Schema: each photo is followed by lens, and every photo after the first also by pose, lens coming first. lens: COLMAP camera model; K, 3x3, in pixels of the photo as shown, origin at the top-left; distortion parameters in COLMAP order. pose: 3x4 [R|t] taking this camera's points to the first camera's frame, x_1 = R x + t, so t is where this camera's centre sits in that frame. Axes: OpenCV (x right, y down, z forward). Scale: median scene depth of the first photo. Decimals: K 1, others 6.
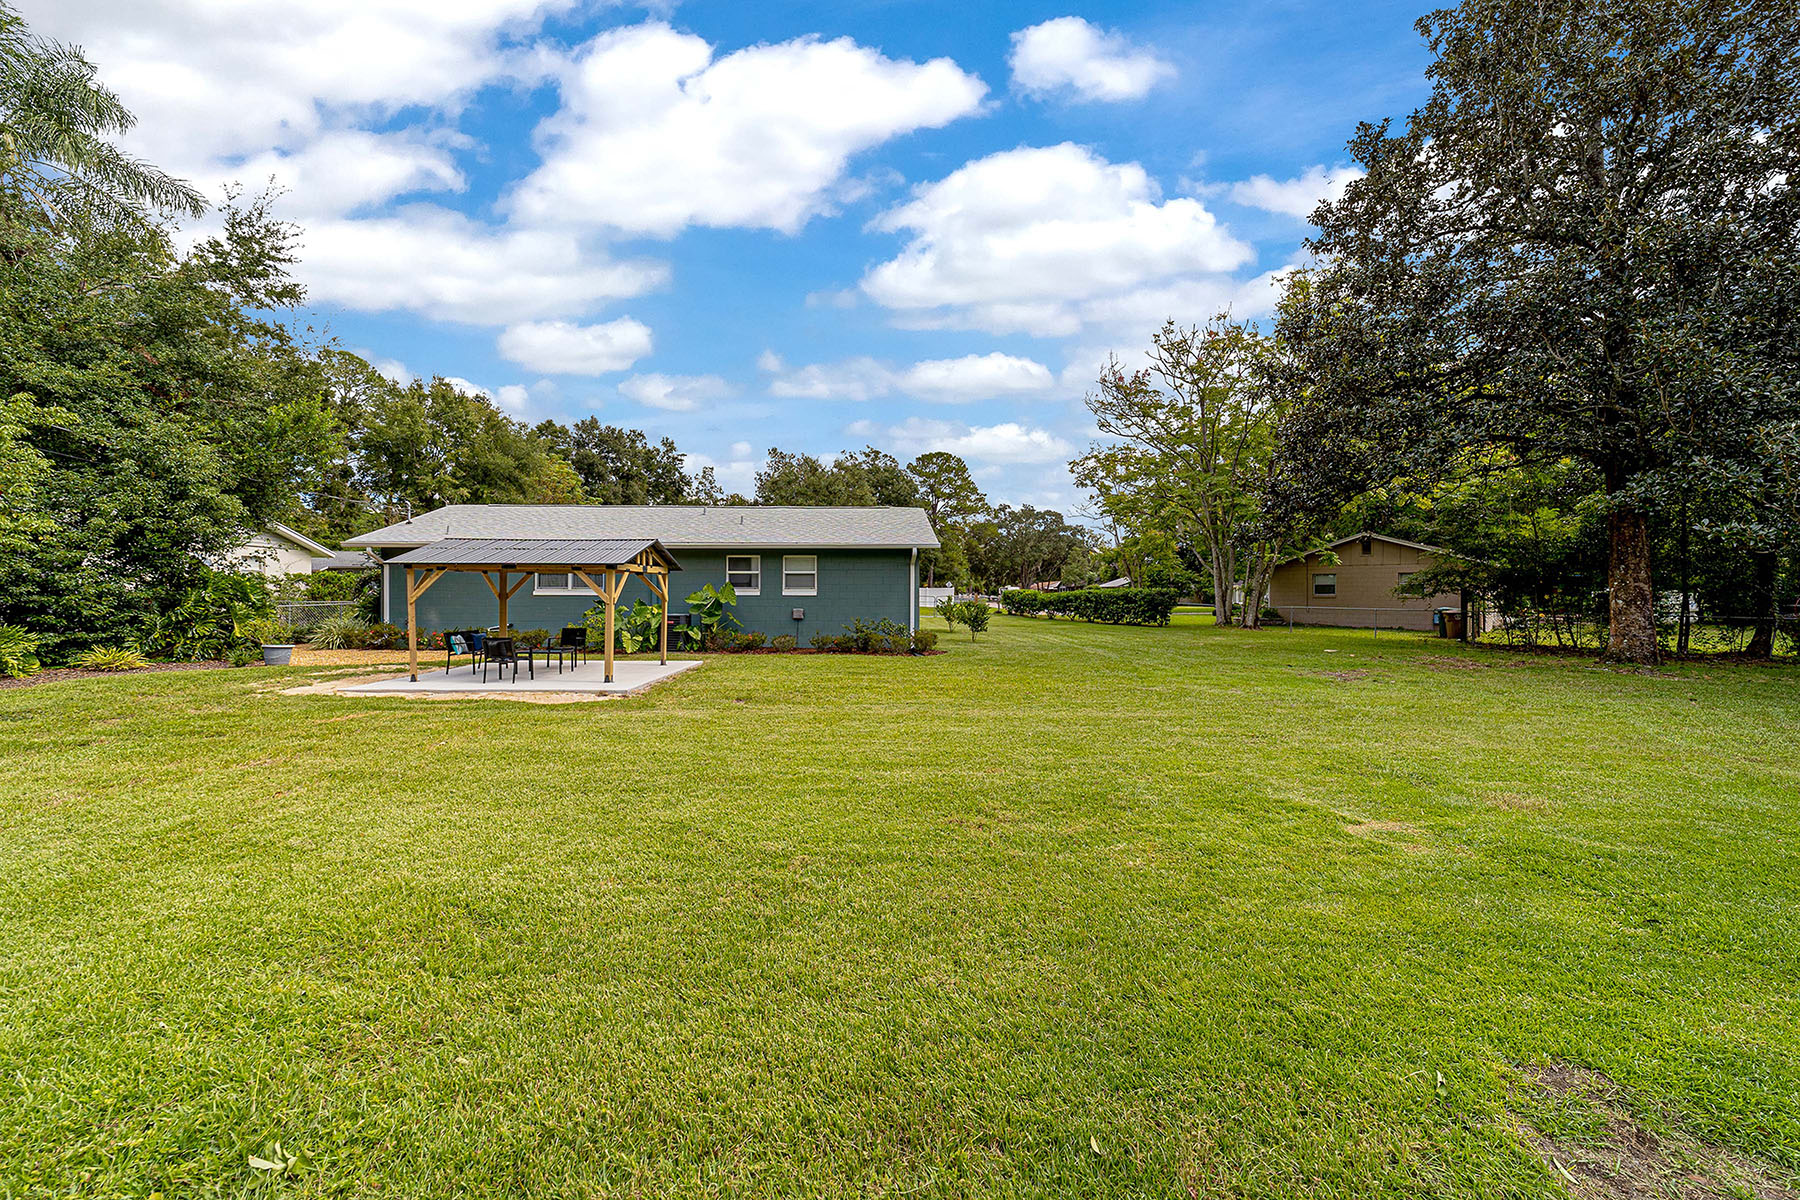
lens RADIAL K [[700.3, 0, 890.7], [0, 700.3, 607.2], [0, 0, 1]] dist [-0.016943, 0.006840]
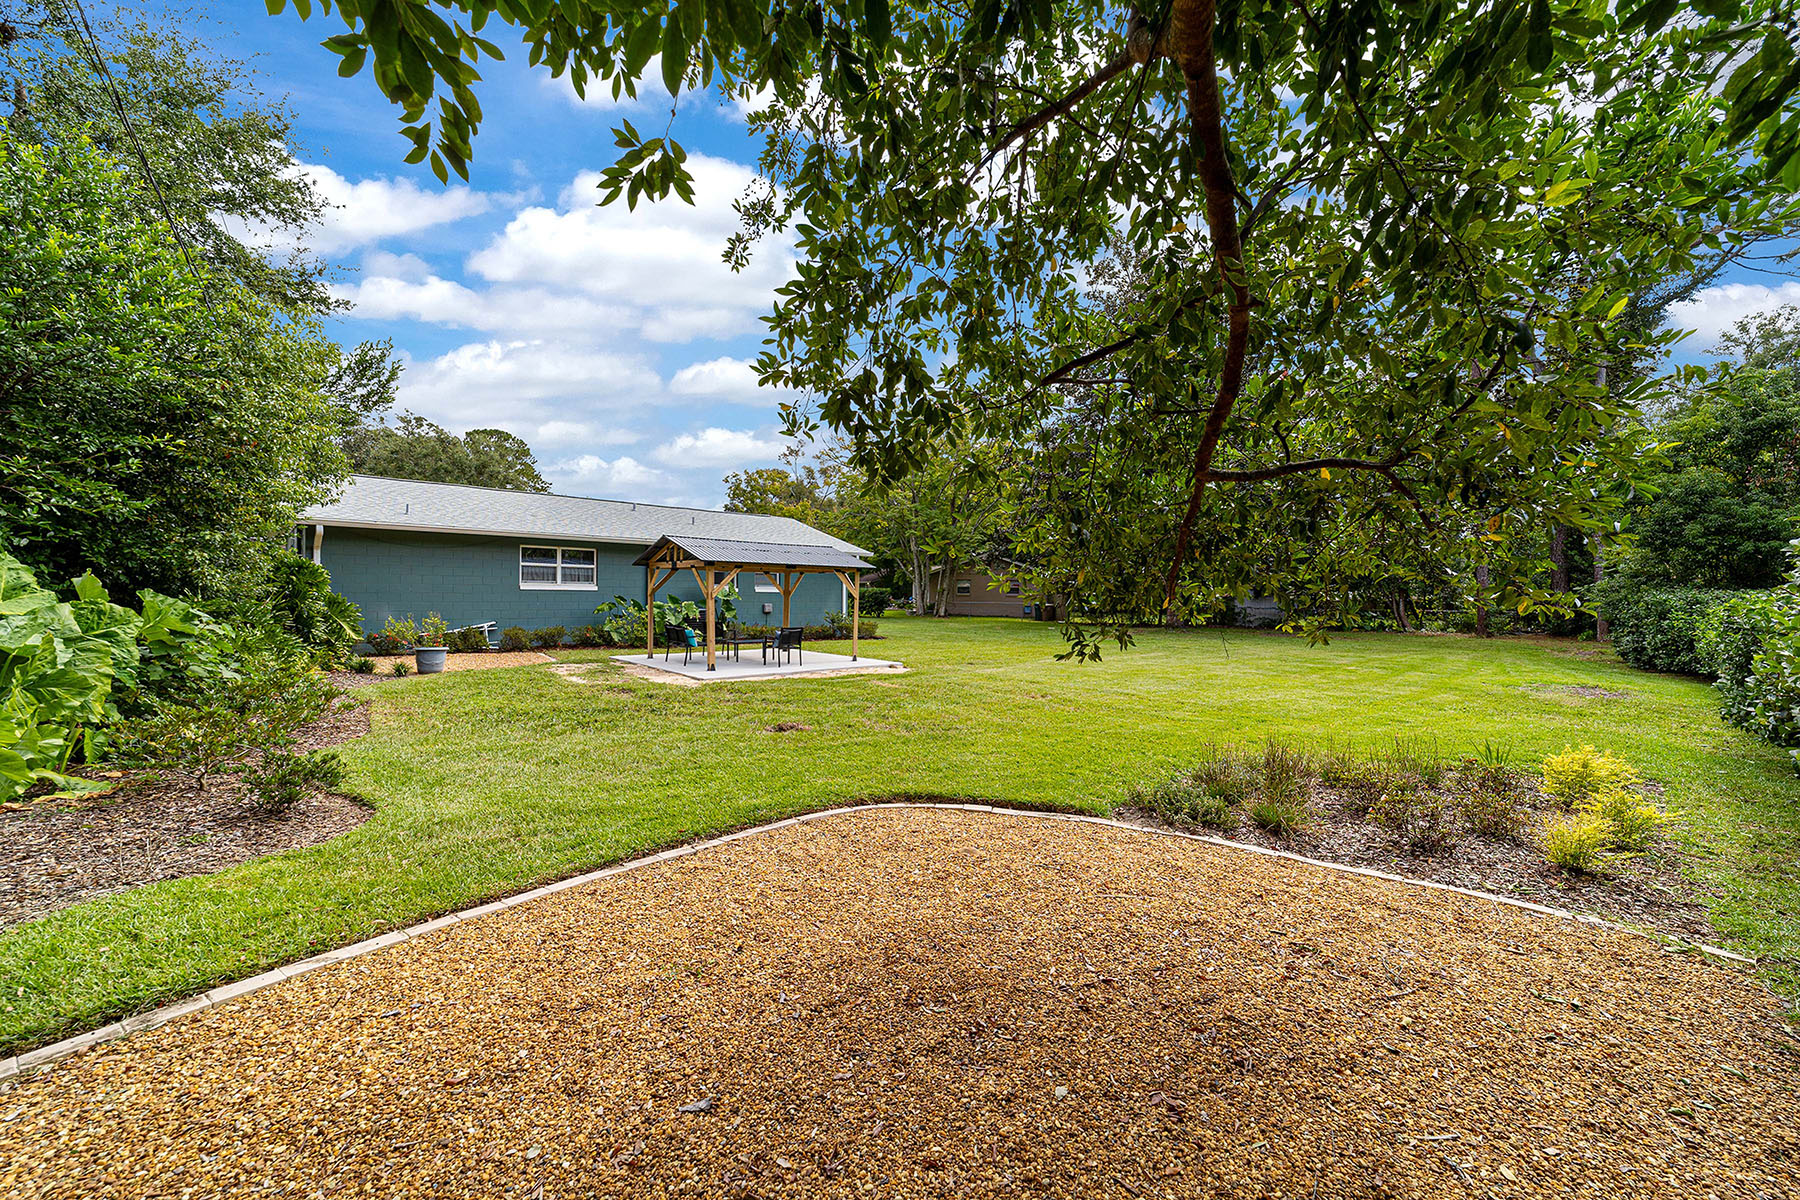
lens RADIAL K [[684.6, 0, 898.2], [0, 684.6, 596.5], [0, 0, 1]] dist [-0.012822, 0.006466]
pose [[0.759332, 0.004295, 0.650689, -0.548633], [0.001432, 0.999965, -0.008272, 0.000375], [-0.650702, 0.007213, 0.759299, 0.005675]]
